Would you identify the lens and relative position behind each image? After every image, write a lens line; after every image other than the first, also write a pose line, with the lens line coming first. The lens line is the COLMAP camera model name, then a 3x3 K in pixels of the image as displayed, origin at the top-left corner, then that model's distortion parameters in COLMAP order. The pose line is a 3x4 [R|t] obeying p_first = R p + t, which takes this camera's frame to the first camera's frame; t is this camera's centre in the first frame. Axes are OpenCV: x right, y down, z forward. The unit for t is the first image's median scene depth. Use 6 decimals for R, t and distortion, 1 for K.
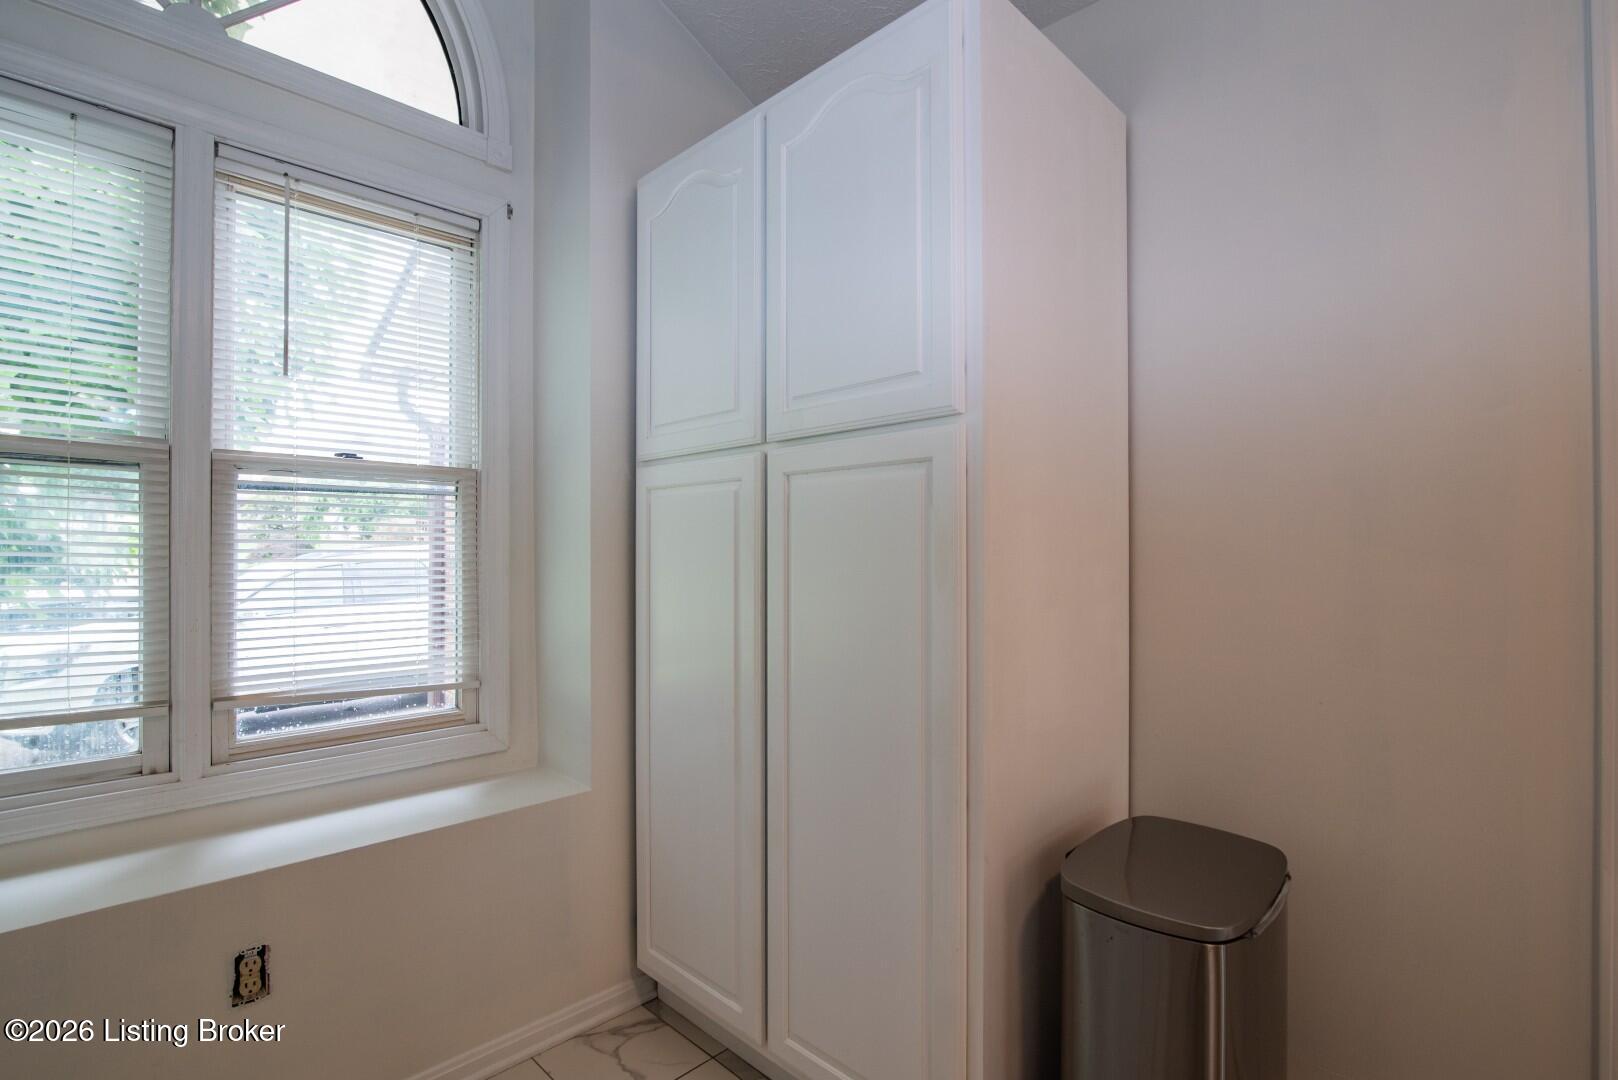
lens RADIAL K [[740.5, 0, 767.9], [0, 740.5, 549.0], [0, 0, 1]] dist [-0.023962, 0.002520]
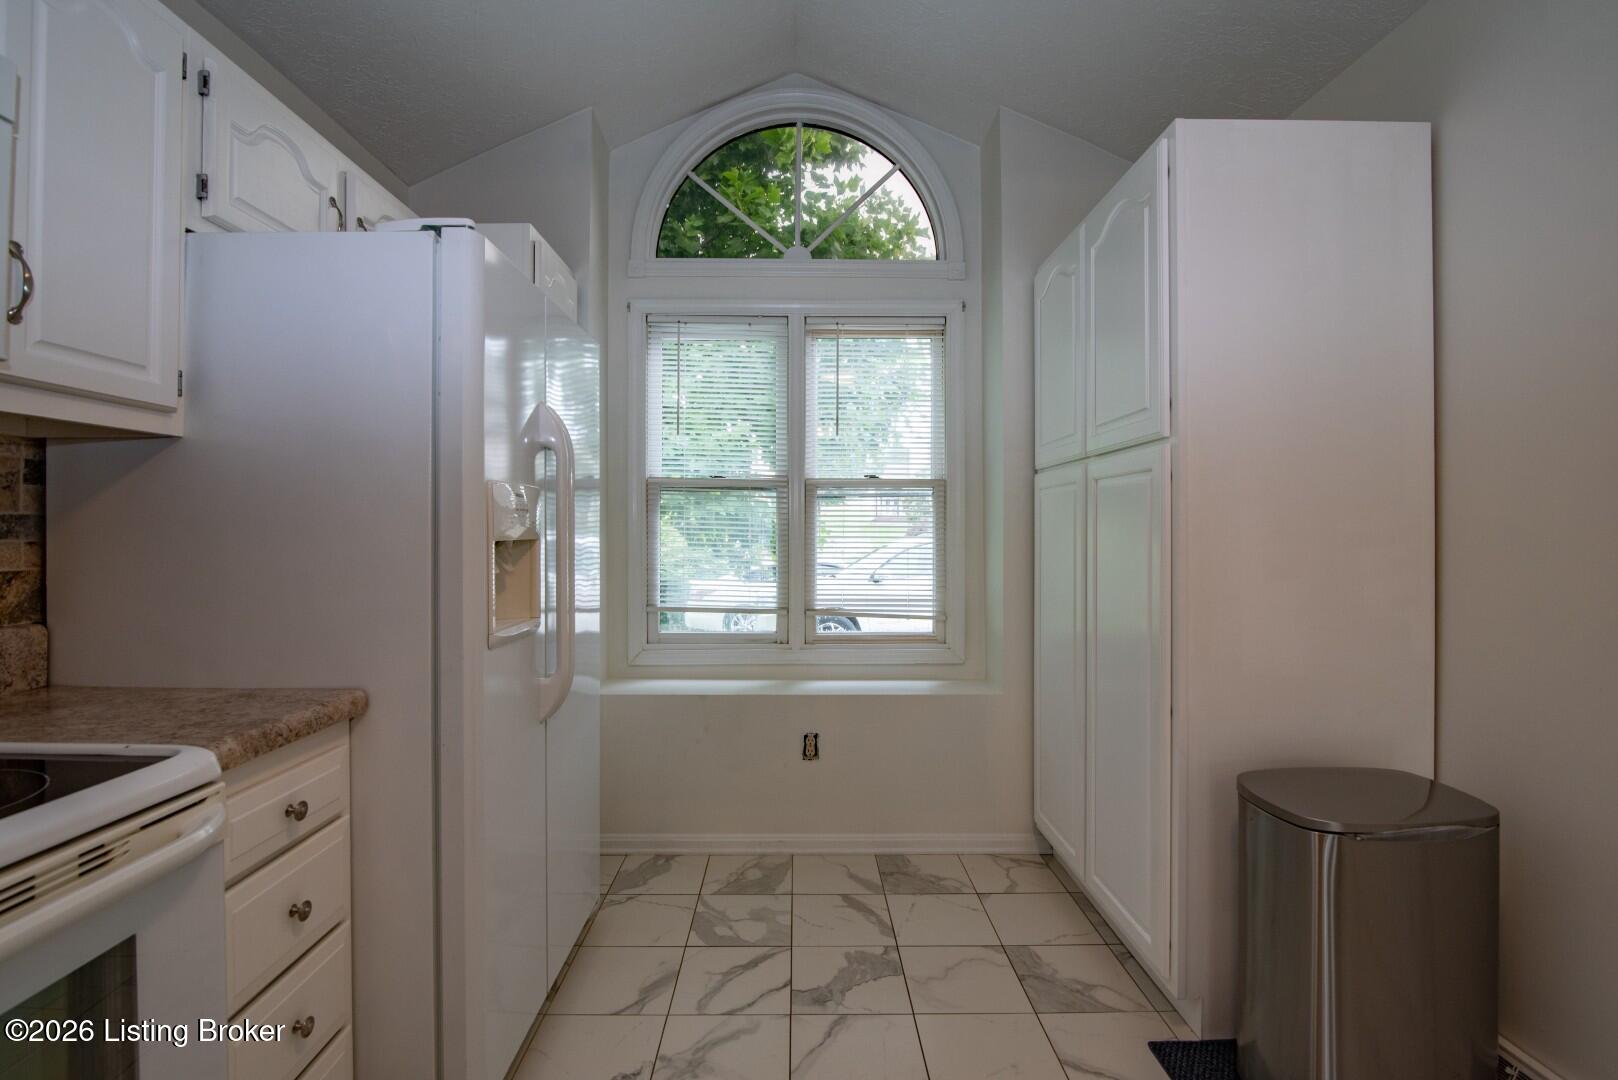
lens RADIAL K [[740.5, 0, 812.0], [0, 740.5, 531.6], [0, 0, 1]] dist [-0.023962, 0.002520]
pose [[0.725912, 0.002875, -0.687782, 0.568548], [-0.000002, 0.999991, 0.004178, -0.005316], [0.687788, -0.003031, 0.725906, -0.384616]]
